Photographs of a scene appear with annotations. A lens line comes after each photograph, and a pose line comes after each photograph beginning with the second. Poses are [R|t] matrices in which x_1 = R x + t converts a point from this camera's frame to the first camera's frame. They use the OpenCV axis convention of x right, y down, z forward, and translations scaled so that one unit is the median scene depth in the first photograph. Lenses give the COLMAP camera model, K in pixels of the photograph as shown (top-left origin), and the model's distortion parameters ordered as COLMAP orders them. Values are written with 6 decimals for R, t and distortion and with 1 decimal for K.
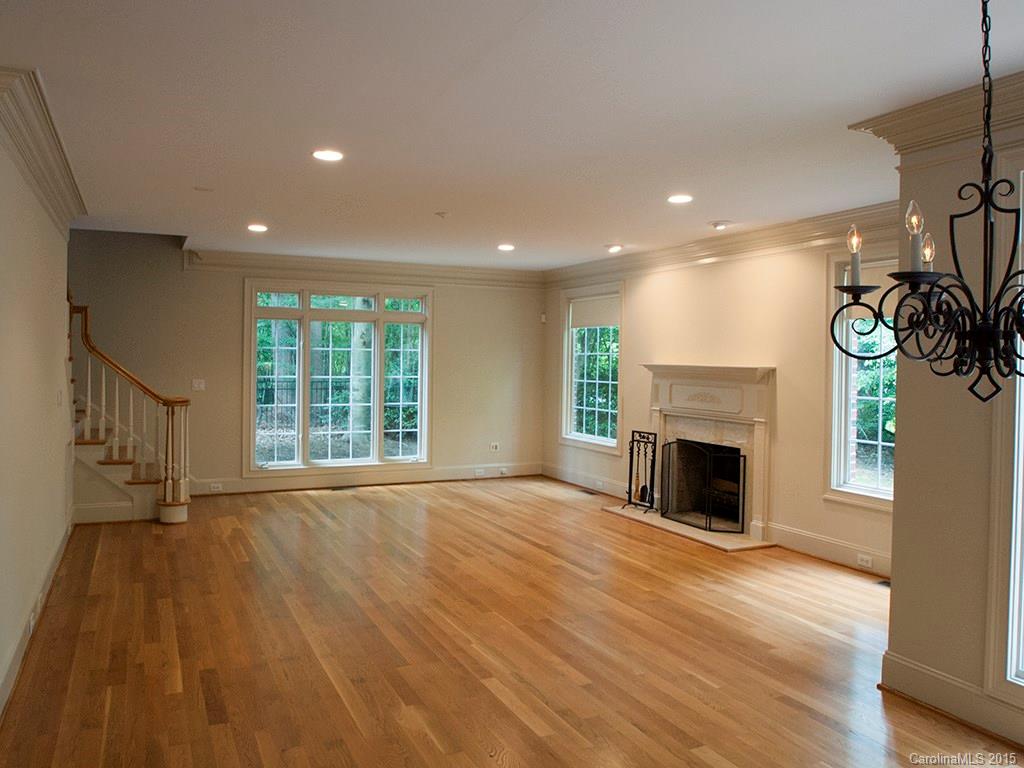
lens RADIAL K [[671.7, 0, 515.1], [0, 671.7, 367.9], [0, 0, 1]] dist [-0.000138, 0.000112]
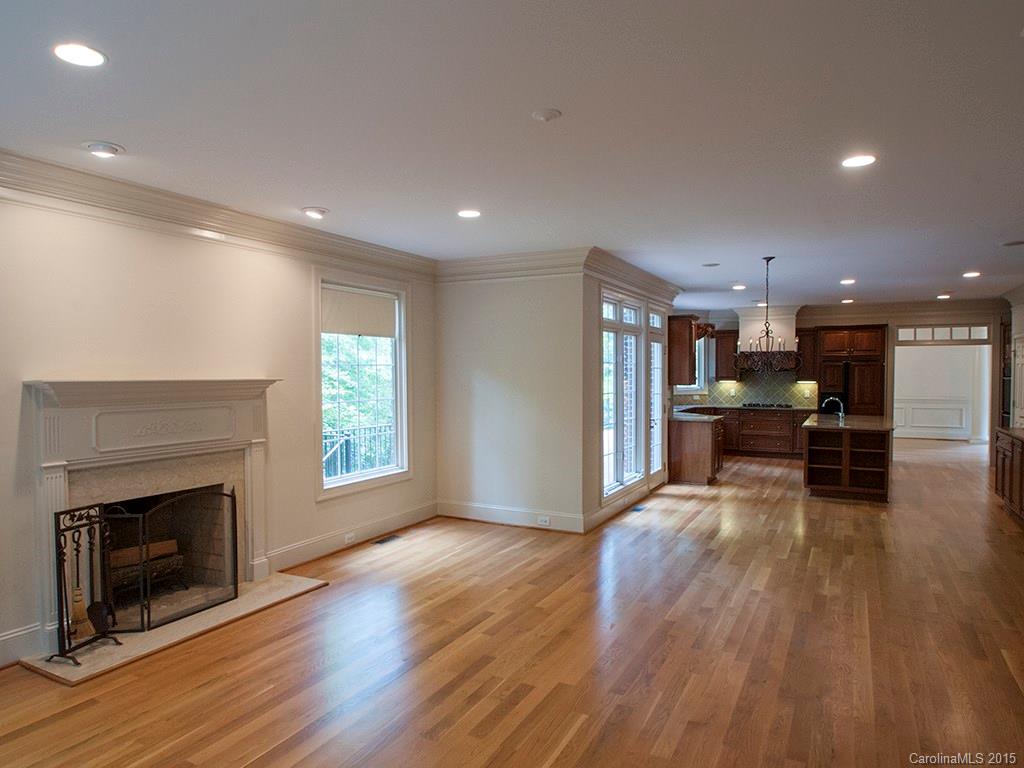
lens RADIAL K [[613.3, 0, 512.0], [0, 613.3, 384.0], [0, 0, 1]] dist [0.000160, -0.000607]
pose [[-0.527149, -0.027752, 0.849320, -0.410105], [0.008656, 0.999239, 0.038023, -0.018615], [-0.849729, 0.027395, -0.526507, 0.996742]]
